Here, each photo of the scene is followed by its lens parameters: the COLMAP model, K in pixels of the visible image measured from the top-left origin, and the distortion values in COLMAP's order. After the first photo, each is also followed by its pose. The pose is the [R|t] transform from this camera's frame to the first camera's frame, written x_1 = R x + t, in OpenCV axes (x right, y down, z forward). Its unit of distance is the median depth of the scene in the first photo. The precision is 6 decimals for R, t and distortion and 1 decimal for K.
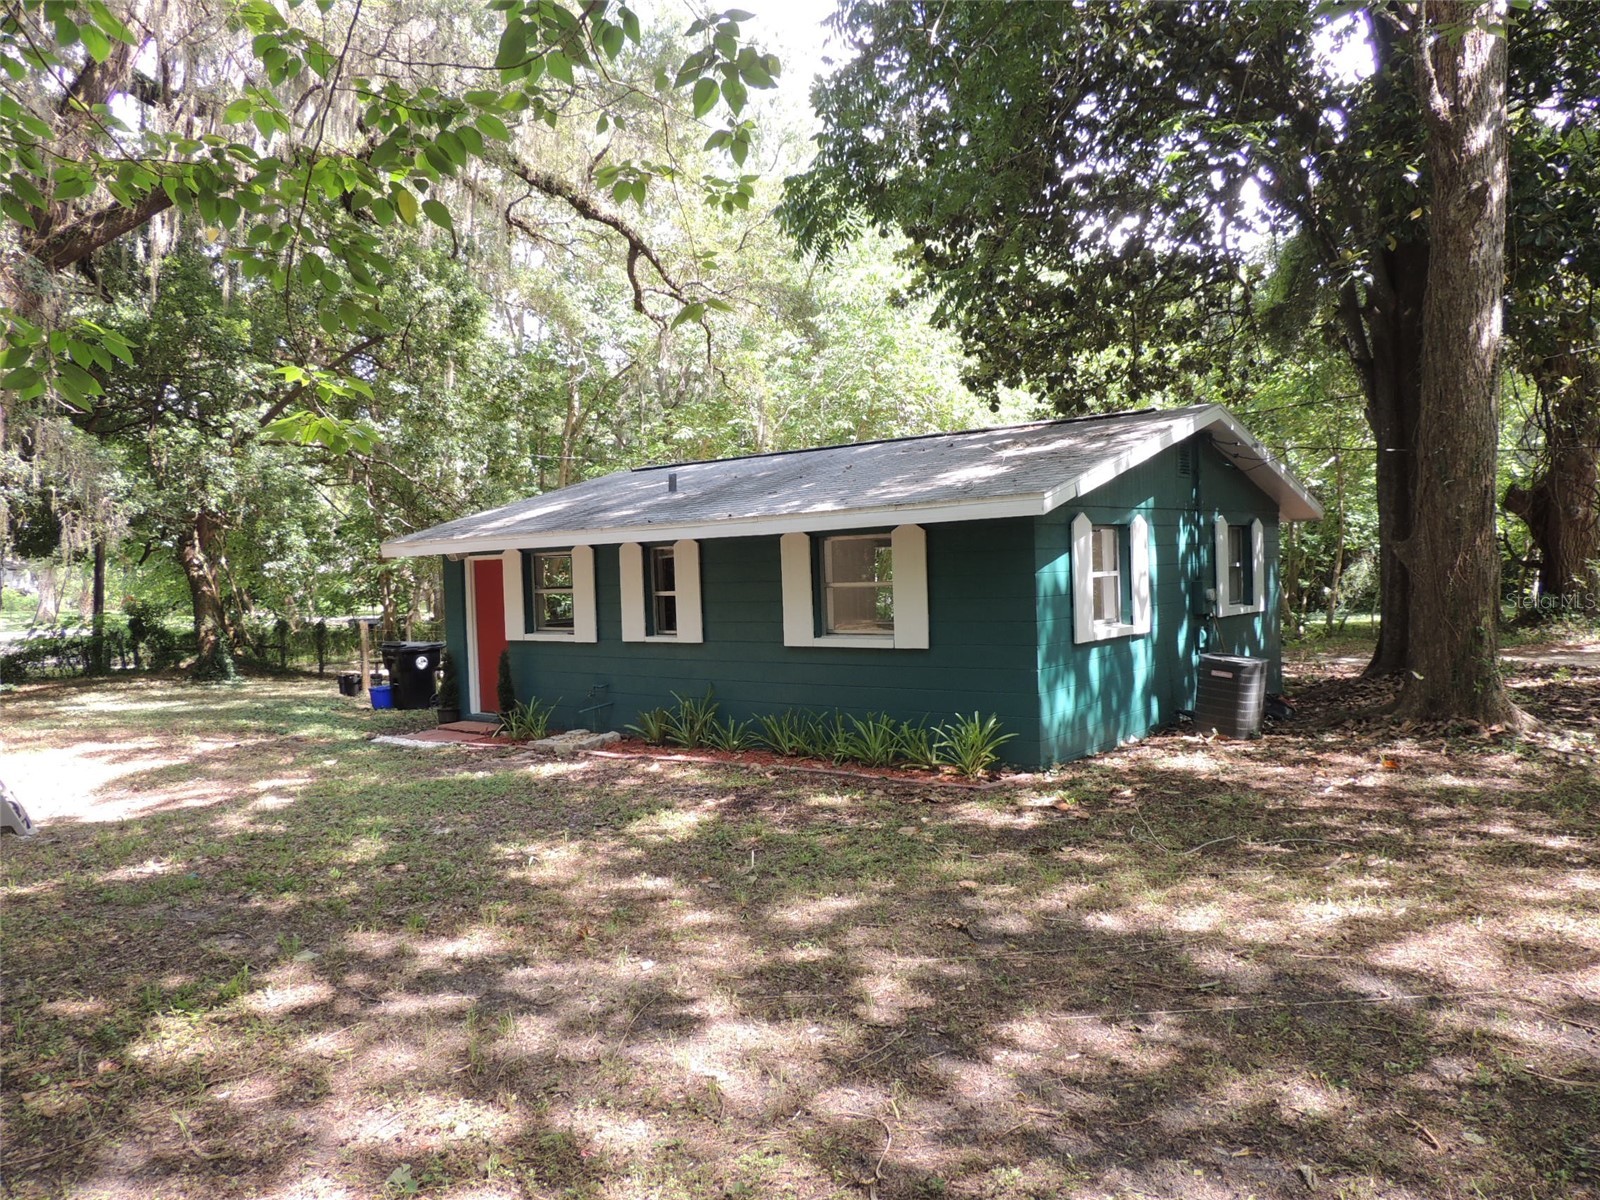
lens RADIAL K [[1134.8, 0, 803.4], [0, 1134.8, 603.3], [0, 0, 1]] dist [-0.022325, 0.012240]
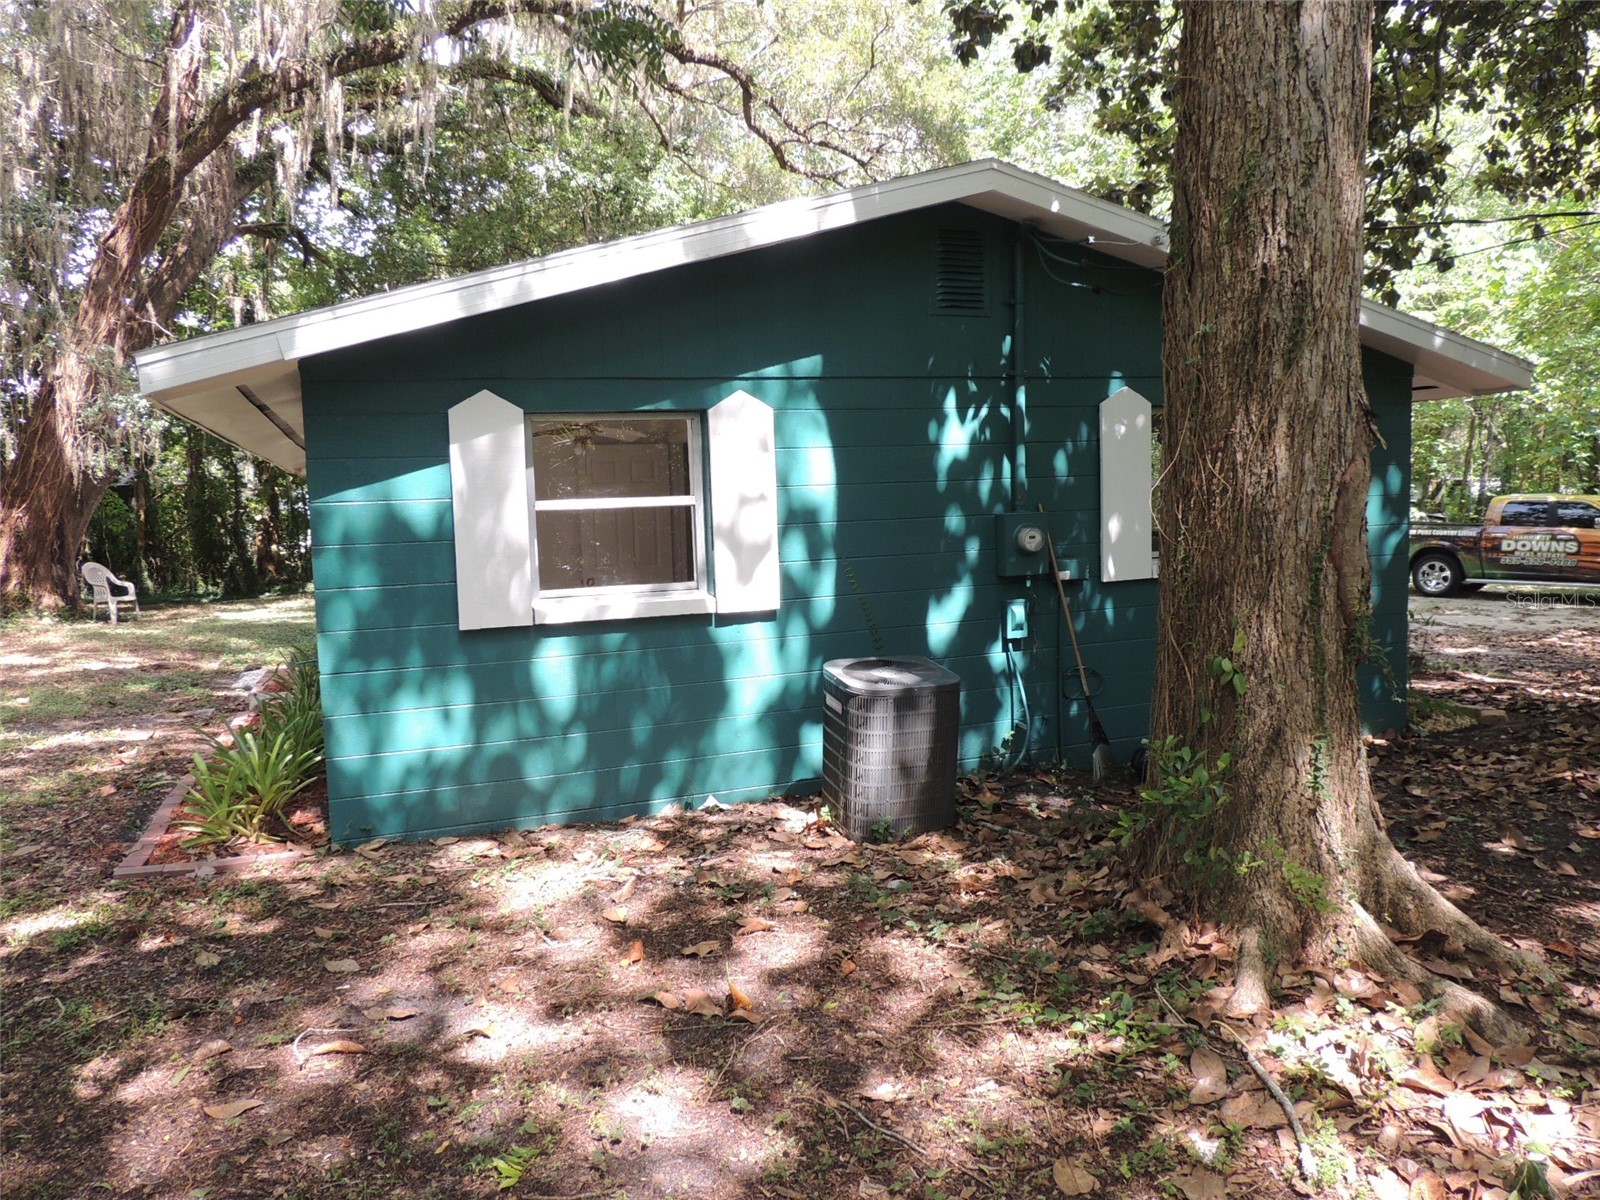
lens RADIAL K [[1134.8, 0, 798.2], [0, 1134.8, 594.2], [0, 0, 1]] dist [-0.022325, 0.012240]
pose [[0.853106, 0.049270, -0.519405, 0.423106], [-0.010500, 0.996951, 0.077323, -0.016813], [0.521631, -0.060511, 0.851022, 0.388386]]
